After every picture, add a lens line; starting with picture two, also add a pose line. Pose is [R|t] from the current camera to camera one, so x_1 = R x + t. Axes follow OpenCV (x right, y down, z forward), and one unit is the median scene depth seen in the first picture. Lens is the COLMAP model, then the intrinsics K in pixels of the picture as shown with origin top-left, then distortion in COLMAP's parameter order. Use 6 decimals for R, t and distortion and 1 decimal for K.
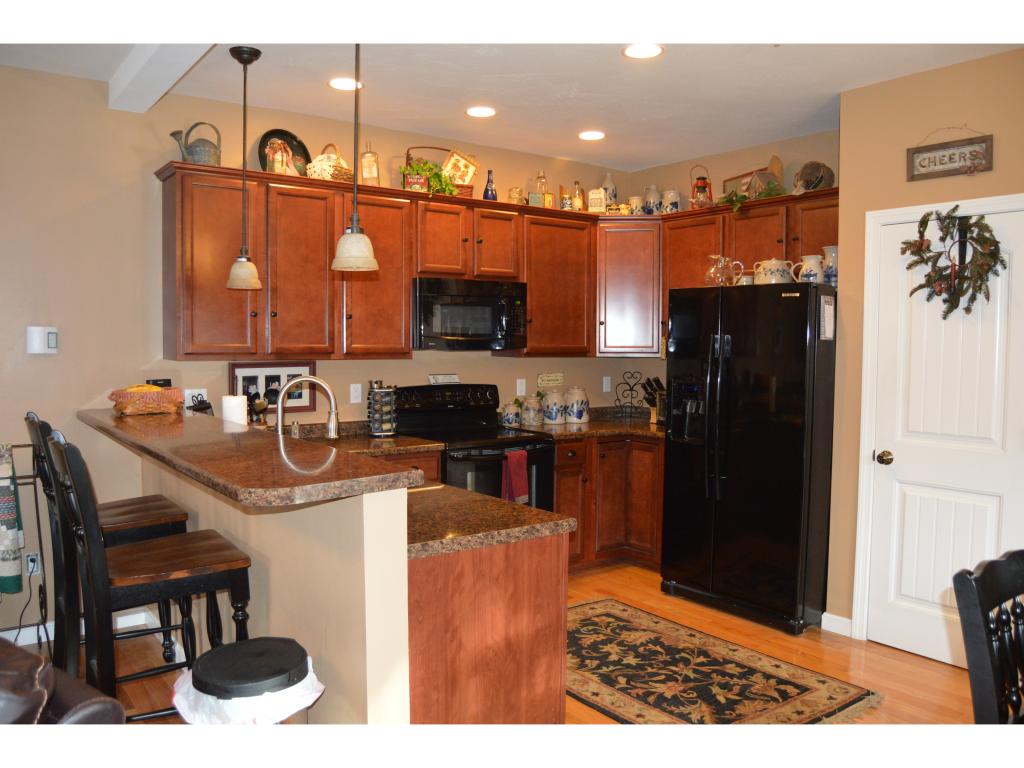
lens RADIAL K [[828.1, 0, 512.0], [0, 828.1, 384.0], [0, 0, 1]] dist [-0.075586, 0.005959]
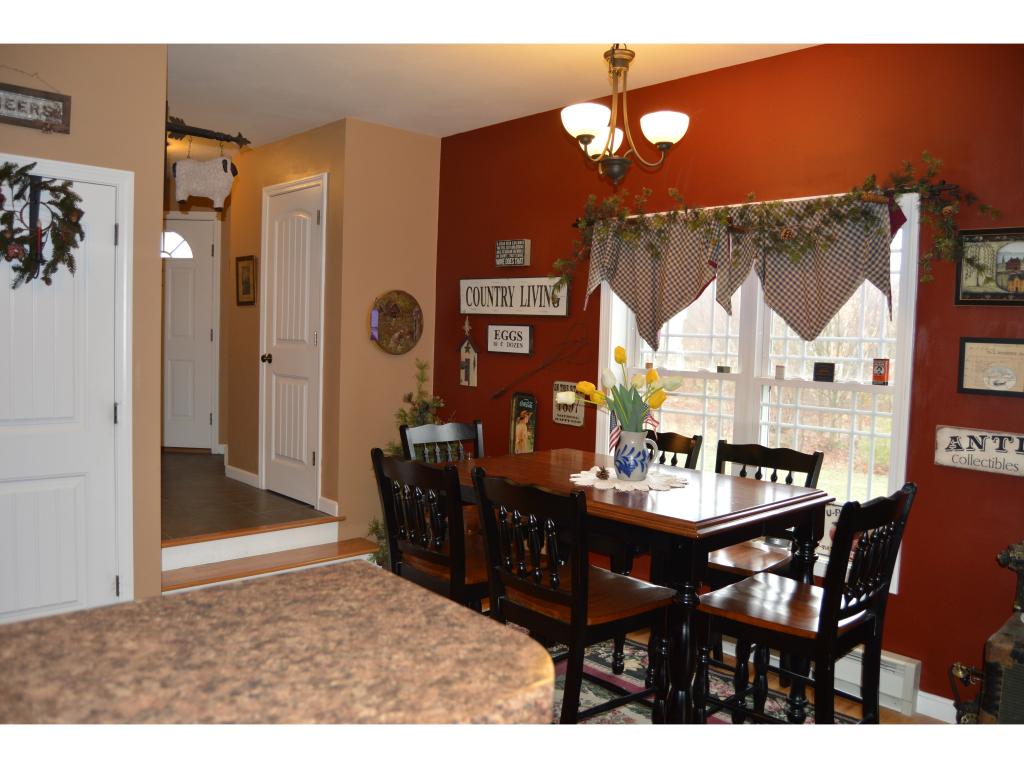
lens RADIAL K [[828.1, 0, 512.0], [0, 828.1, 384.0], [0, 0, 1]] dist [-0.075586, 0.005959]
pose [[-0.123916, -0.074622, 0.989483, -0.413950], [0.009688, 0.997030, 0.076404, -0.040154], [-0.992245, 0.019054, -0.122825, 0.594380]]
